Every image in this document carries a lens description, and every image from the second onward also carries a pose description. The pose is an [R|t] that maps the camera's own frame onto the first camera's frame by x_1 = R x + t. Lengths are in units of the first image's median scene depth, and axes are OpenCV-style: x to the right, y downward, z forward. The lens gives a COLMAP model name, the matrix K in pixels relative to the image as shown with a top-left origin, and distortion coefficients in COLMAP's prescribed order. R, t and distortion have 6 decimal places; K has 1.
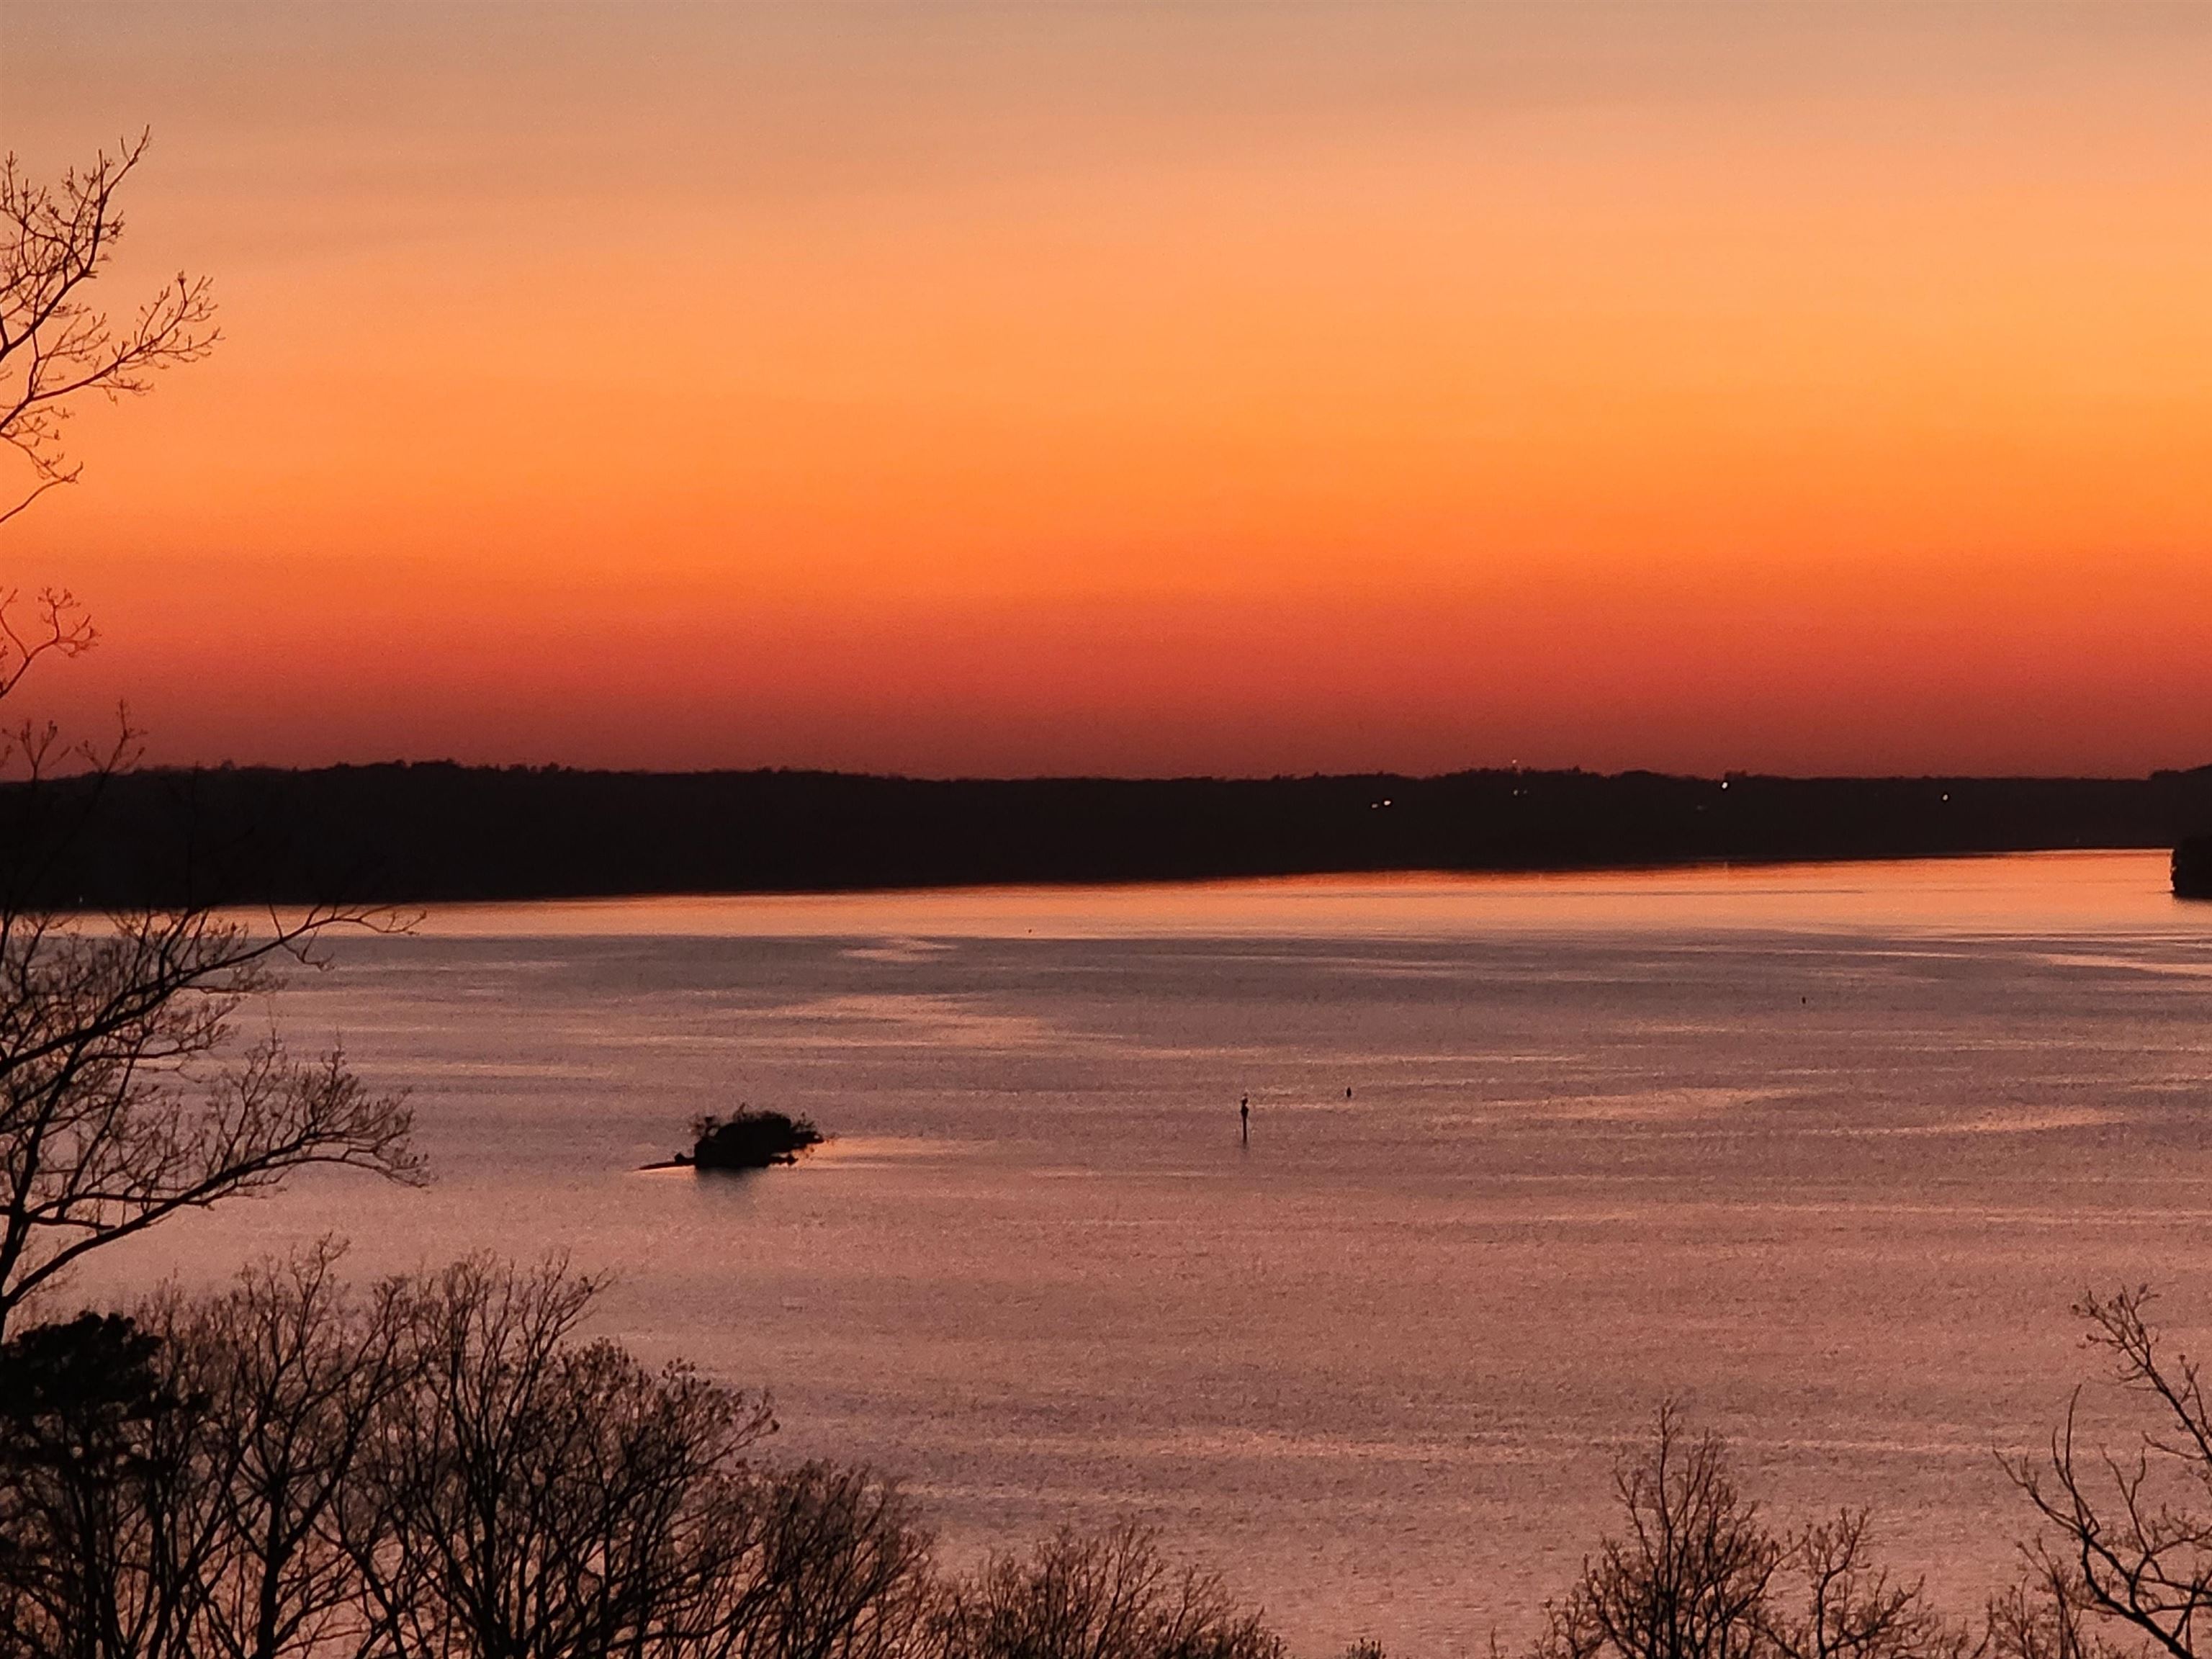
lens RADIAL K [[4446.6, 0, 1105.1], [0, 4446.6, 828.7], [0, 0, 1]] dist [-0.053896, 0.000000]
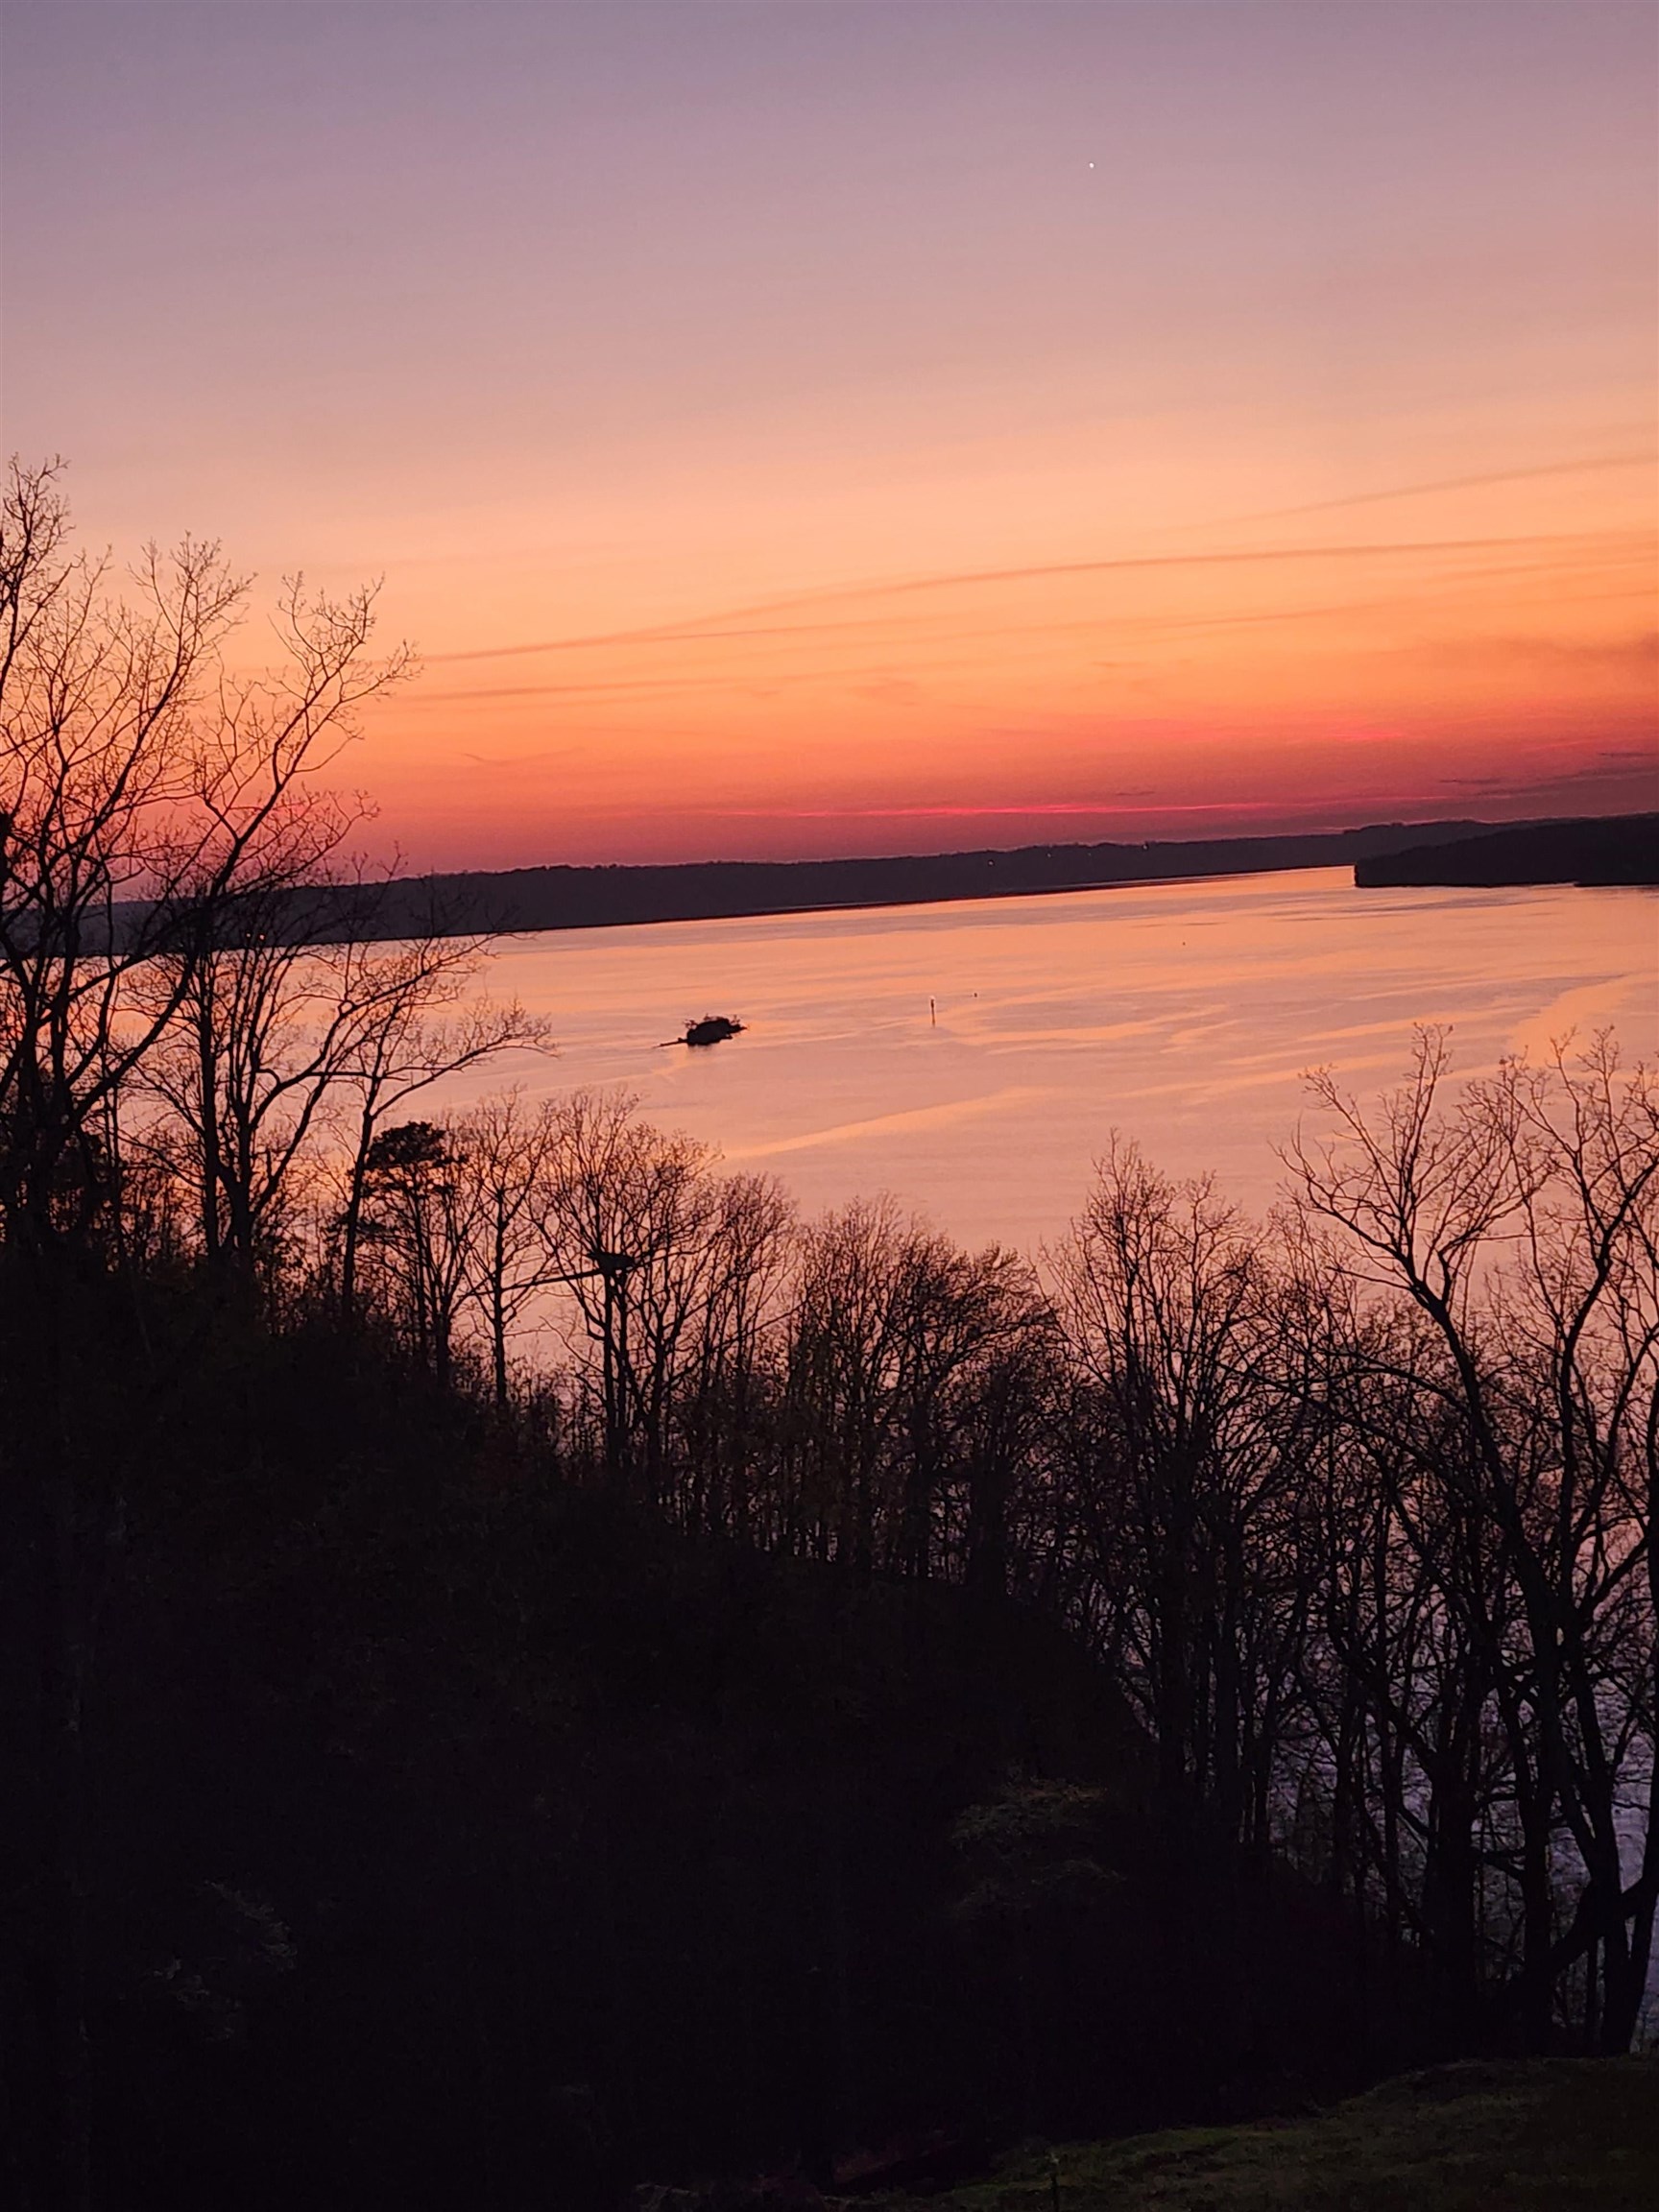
lens RADIAL K [[1487.3, 0, 827.9], [0, 1487.3, 1103.2], [0, 0, 1]] dist [0.029067, -0.020871]
pose [[0.998795, -0.045423, -0.018608, -0.007024], [0.047321, 0.991754, 0.119100, 0.021473], [0.013045, -0.119837, 0.992708, 0.265958]]
